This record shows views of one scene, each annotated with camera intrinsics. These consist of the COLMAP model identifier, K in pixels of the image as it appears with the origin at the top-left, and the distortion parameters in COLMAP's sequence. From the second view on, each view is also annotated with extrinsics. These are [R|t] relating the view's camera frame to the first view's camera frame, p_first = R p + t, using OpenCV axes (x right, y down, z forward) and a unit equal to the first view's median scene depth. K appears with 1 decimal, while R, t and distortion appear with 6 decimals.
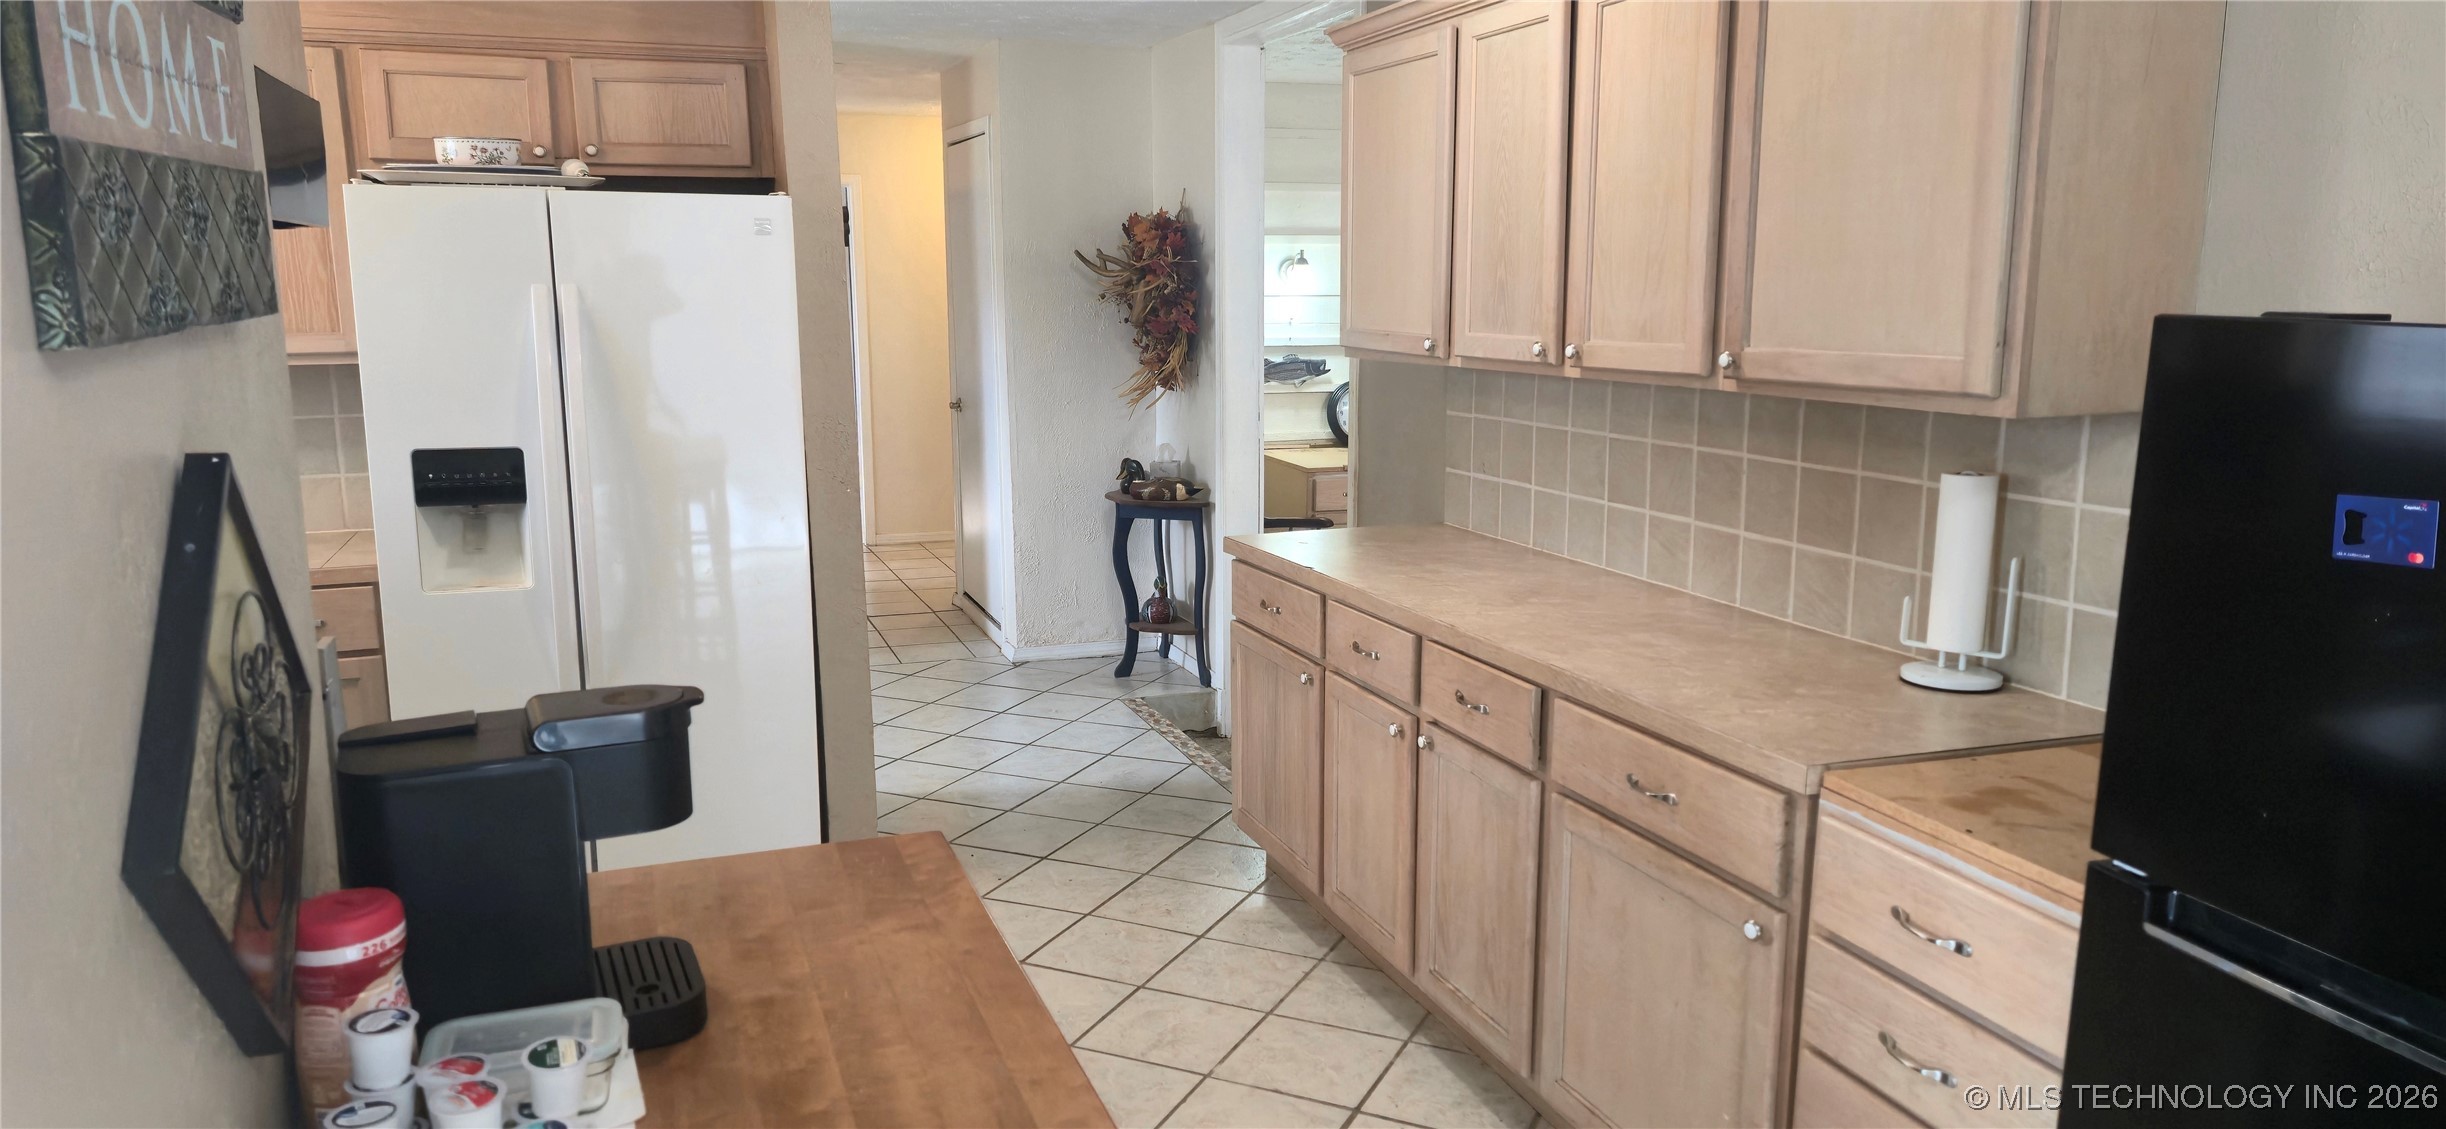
lens RADIAL K [[1629.5, 0, 1180.8], [0, 1629.5, 549.9], [0, 0, 1]] dist [0.045715, -0.035294]
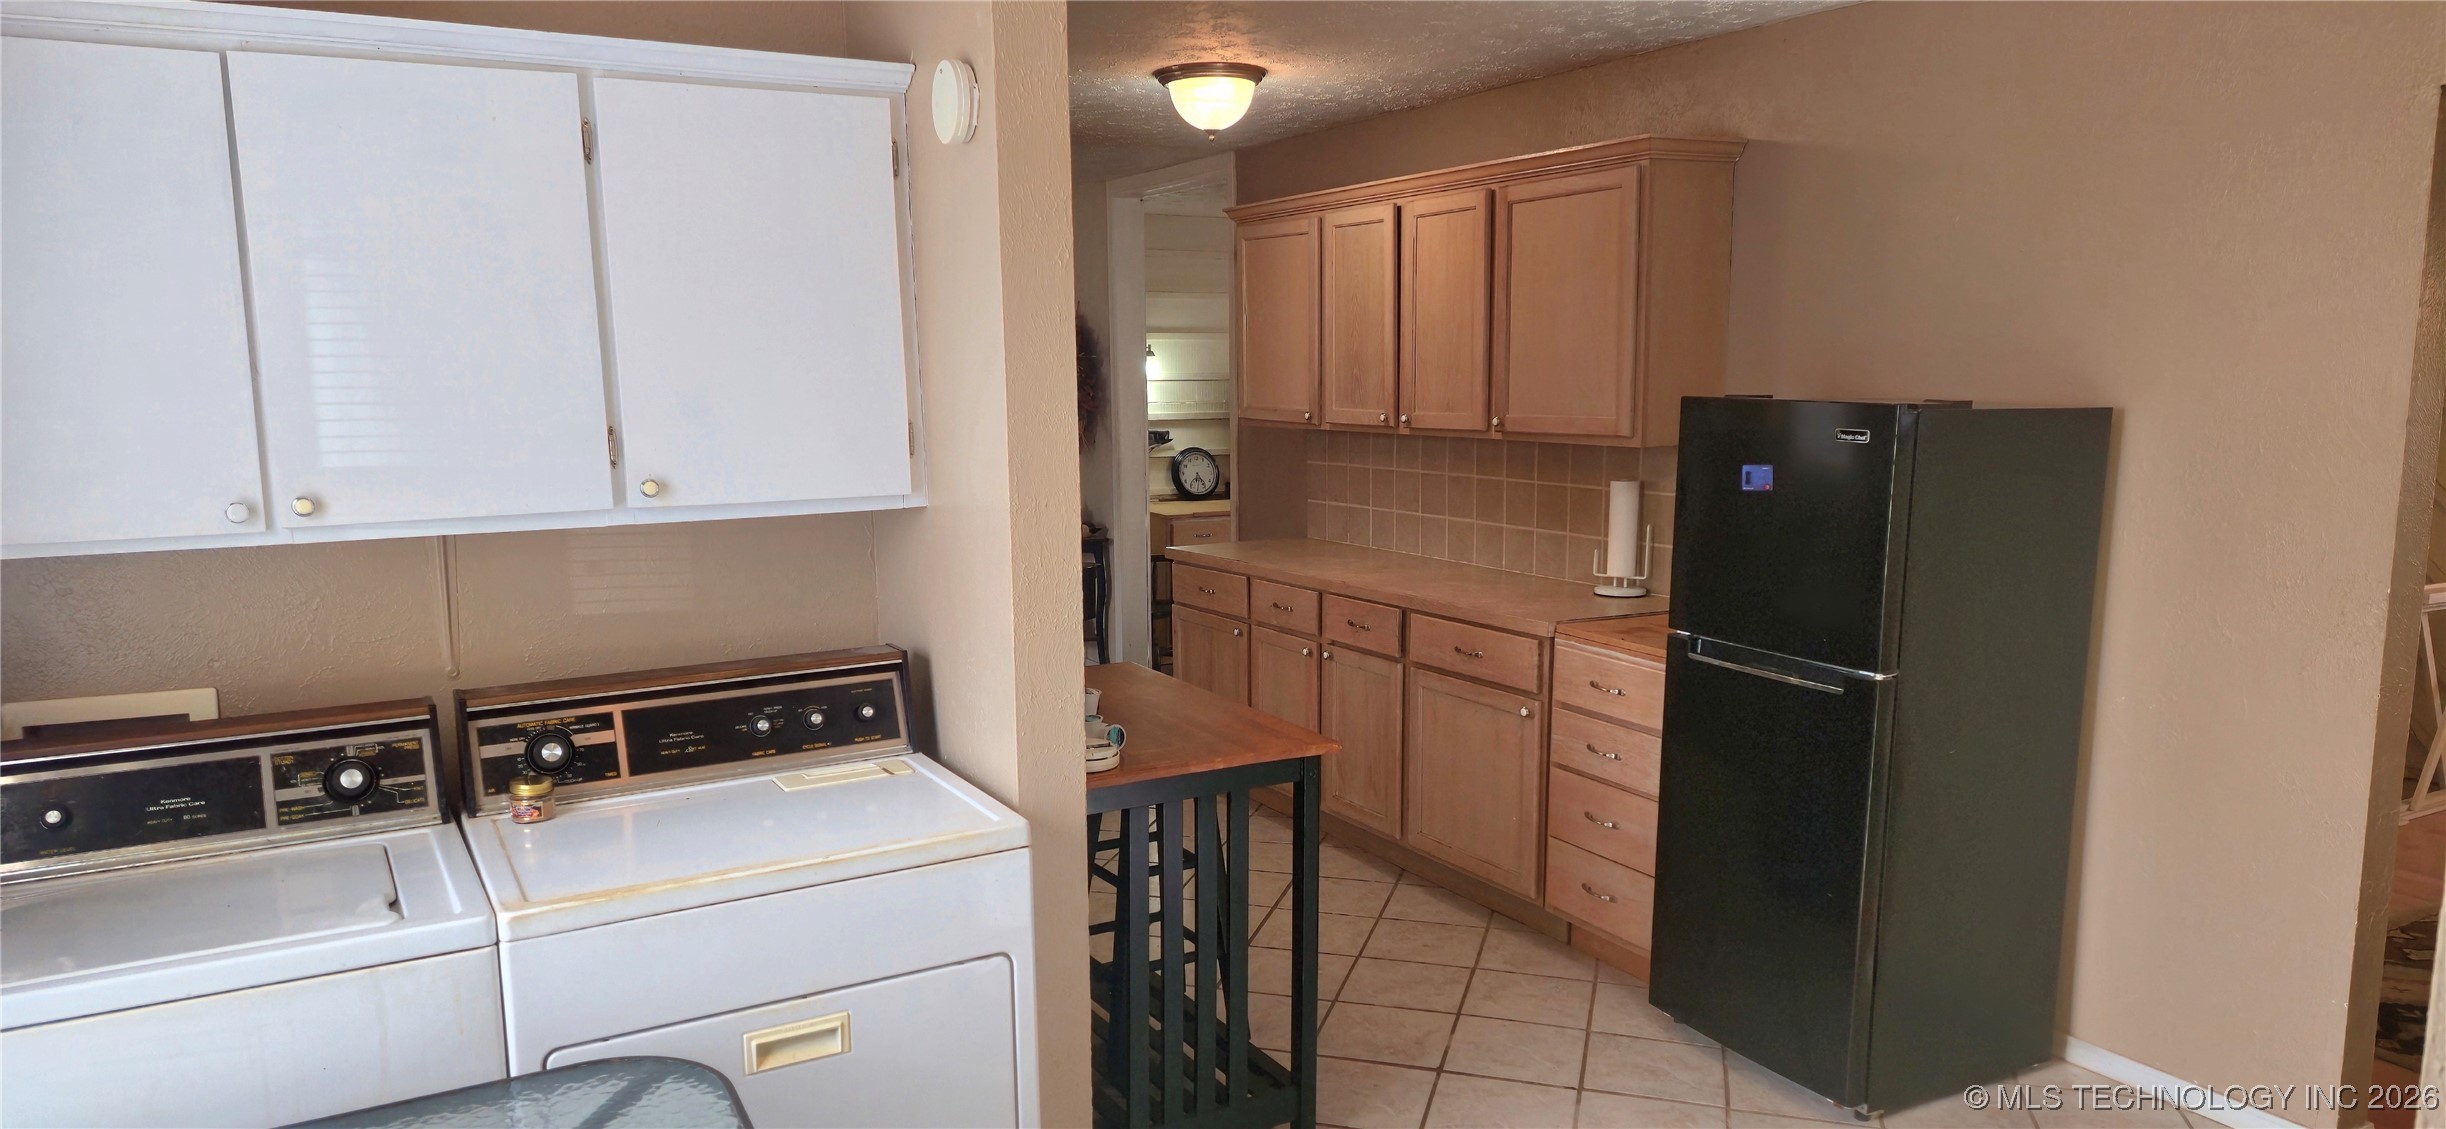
lens RADIAL K [[1619.3, 0, 1215.6], [0, 1619.3, 583.6], [0, 0, 1]] dist [0.110314, -0.120220]
pose [[0.984618, -0.029648, 0.172187, -0.281371], [0.034180, 0.999141, -0.023418, 0.092589], [-0.171345, 0.028943, 0.984786, -0.695521]]
